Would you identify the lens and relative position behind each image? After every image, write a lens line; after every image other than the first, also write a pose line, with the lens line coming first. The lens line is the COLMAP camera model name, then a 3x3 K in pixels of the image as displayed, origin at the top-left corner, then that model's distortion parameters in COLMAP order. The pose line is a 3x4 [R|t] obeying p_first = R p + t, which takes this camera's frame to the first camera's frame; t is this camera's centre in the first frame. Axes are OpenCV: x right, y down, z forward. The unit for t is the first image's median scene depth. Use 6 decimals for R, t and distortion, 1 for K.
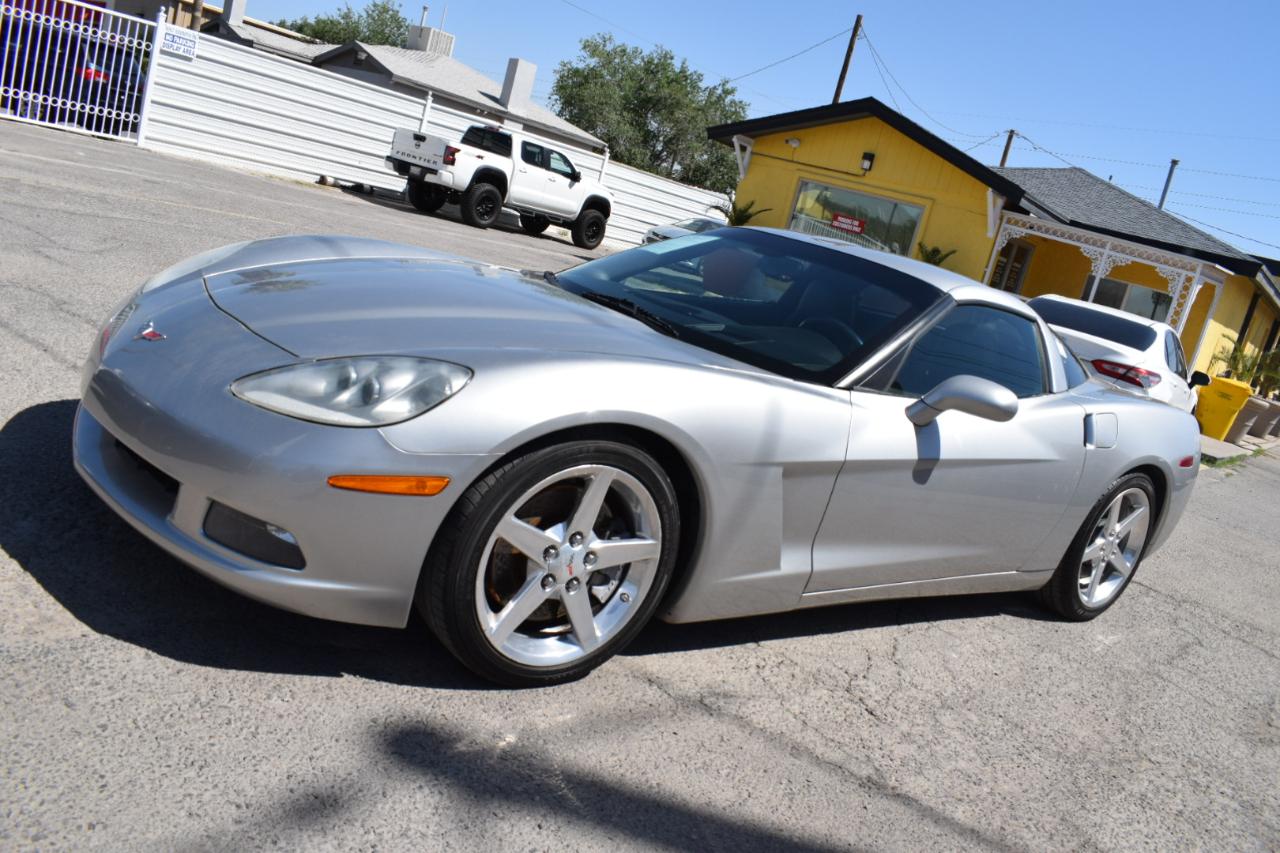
lens RADIAL K [[999.6, 0, 645.5], [0, 999.6, 427.0], [0, 0, 1]] dist [-0.097121, 0.014127]
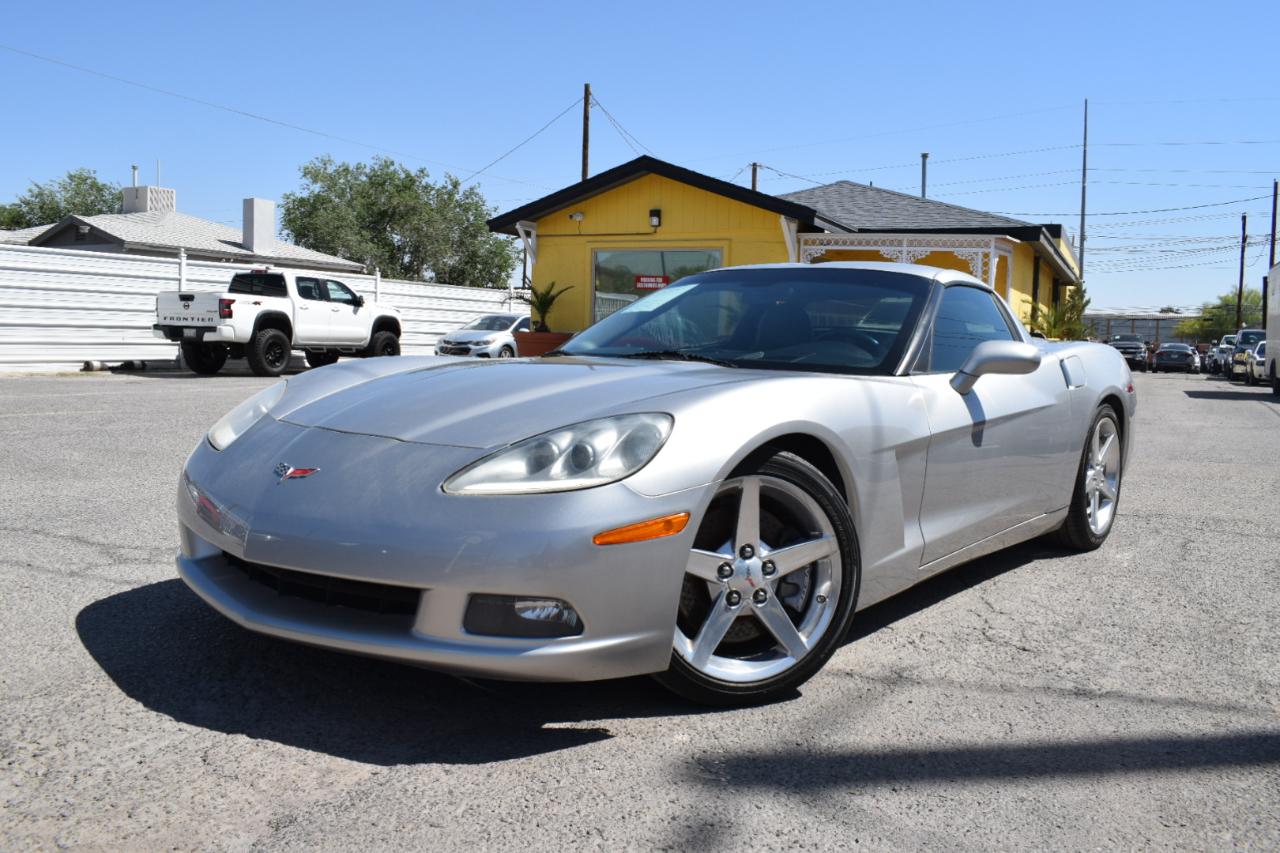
lens RADIAL K [[1052.9, 0, 637.6], [0, 1052.9, 429.8], [0, 0, 1]] dist [-0.083247, 0.002242]
pose [[0.949059, -0.246970, 0.195688, -0.060139], [0.264062, 0.962226, -0.066280, 0.003543], [-0.171927, 0.114577, 0.978424, -0.013505]]
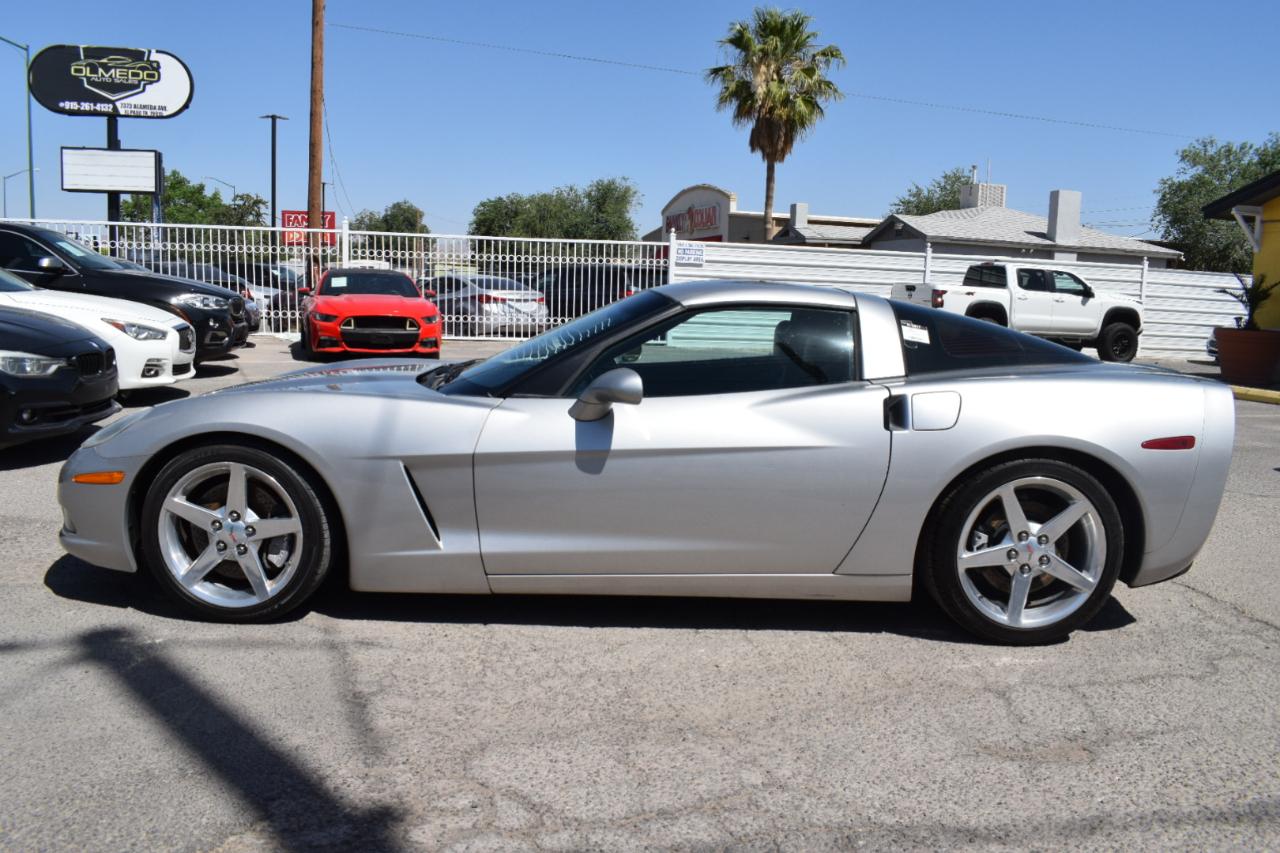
lens RADIAL K [[999.6, 0, 640.8], [0, 999.6, 431.4], [0, 0, 1]] dist [-0.097121, 0.014127]
pose [[0.784405, -0.147334, -0.602497, 0.195799], [0.044340, 0.982213, -0.182461, 0.042438], [0.618663, 0.116409, 0.776985, 0.035056]]
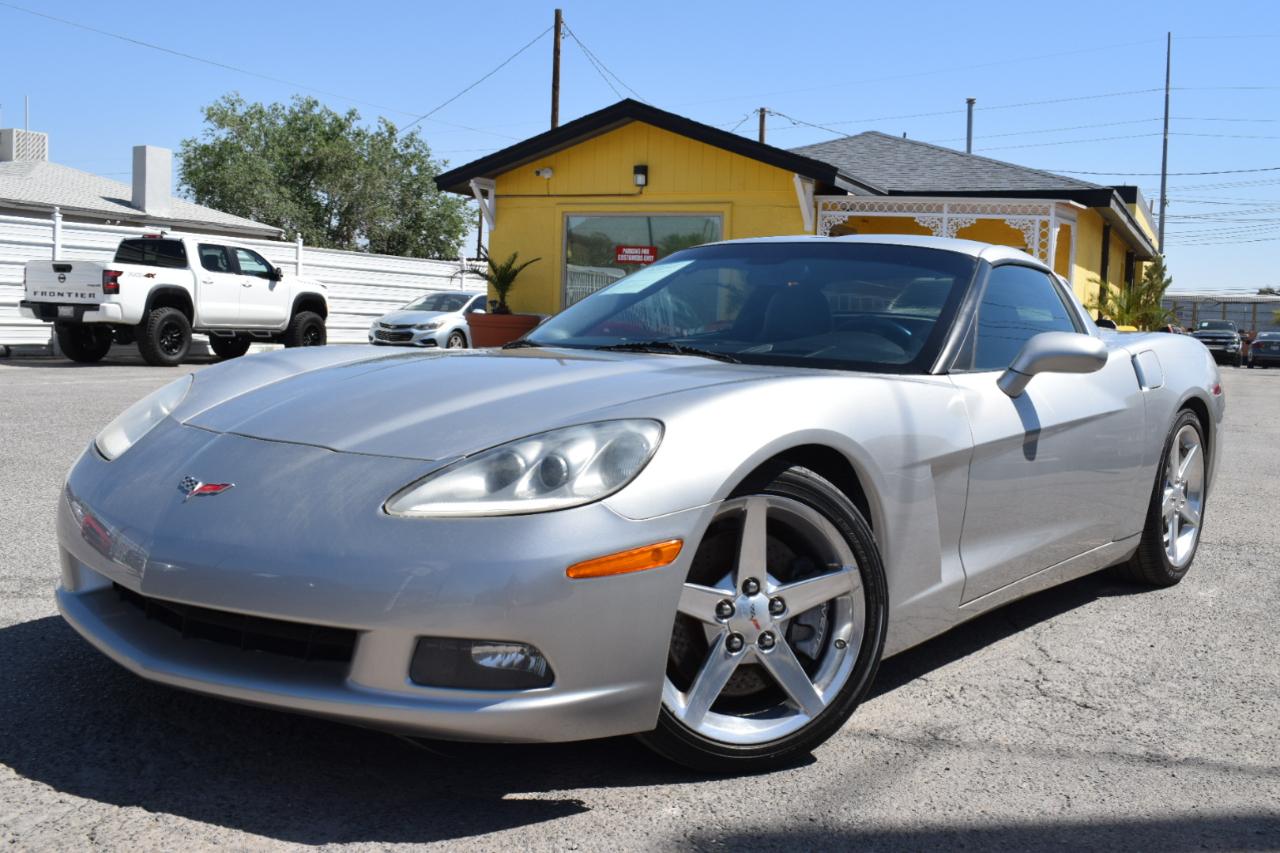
lens RADIAL K [[1290.6, 0, 635.8], [0, 1290.6, 432.0], [0, 0, 1]] dist [-0.066106, 0.000000]
pose [[0.947594, -0.240964, 0.209767, -0.060895], [0.259208, 0.963705, -0.063907, 0.002959], [-0.186755, 0.114931, 0.975661, -0.016118]]
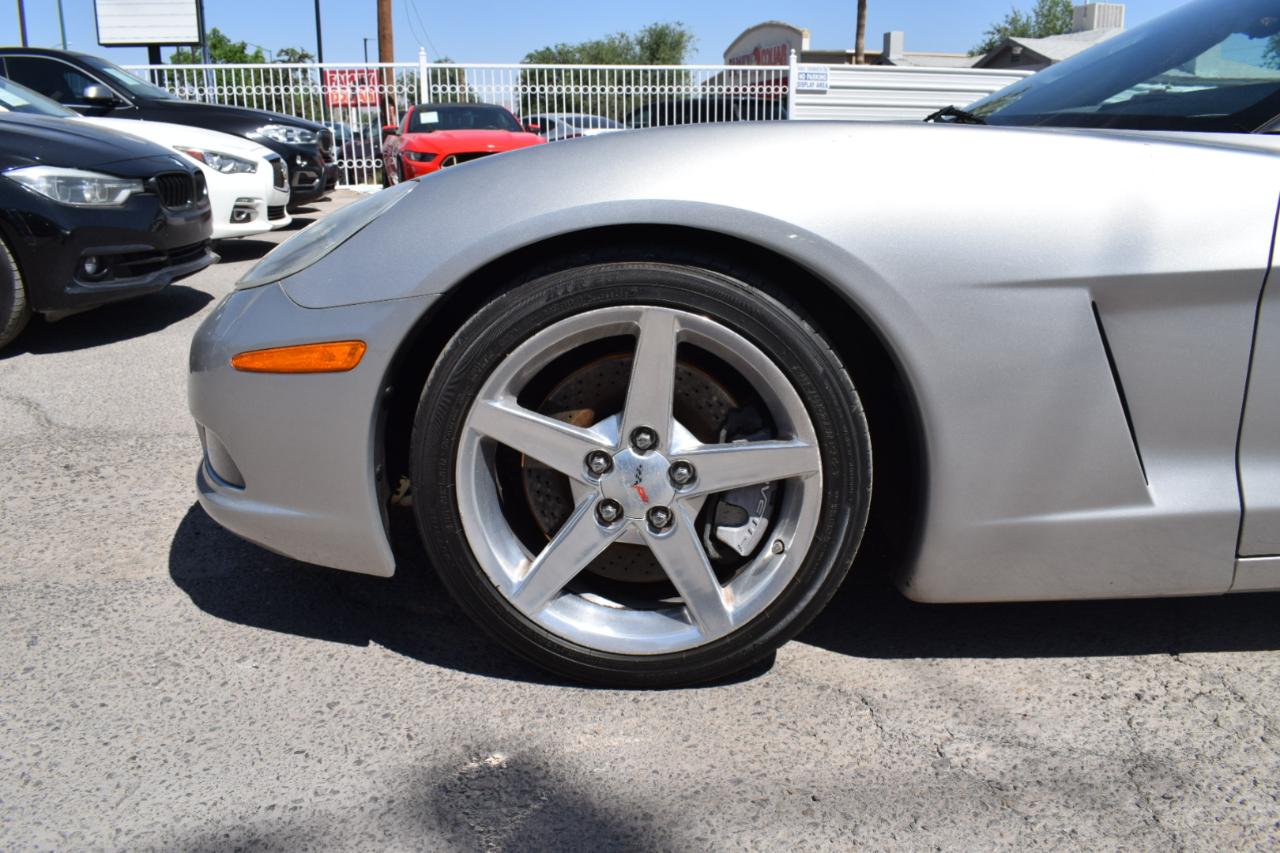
lens RADIAL K [[999.6, 0, 642.2], [0, 999.6, 427.3], [0, 0, 1]] dist [-0.097121, 0.014127]
pose [[0.750809, -0.082653, -0.655328, 0.048711], [0.065302, 0.996568, -0.050875, 0.020389], [0.657284, -0.004597, 0.753629, 0.083328]]
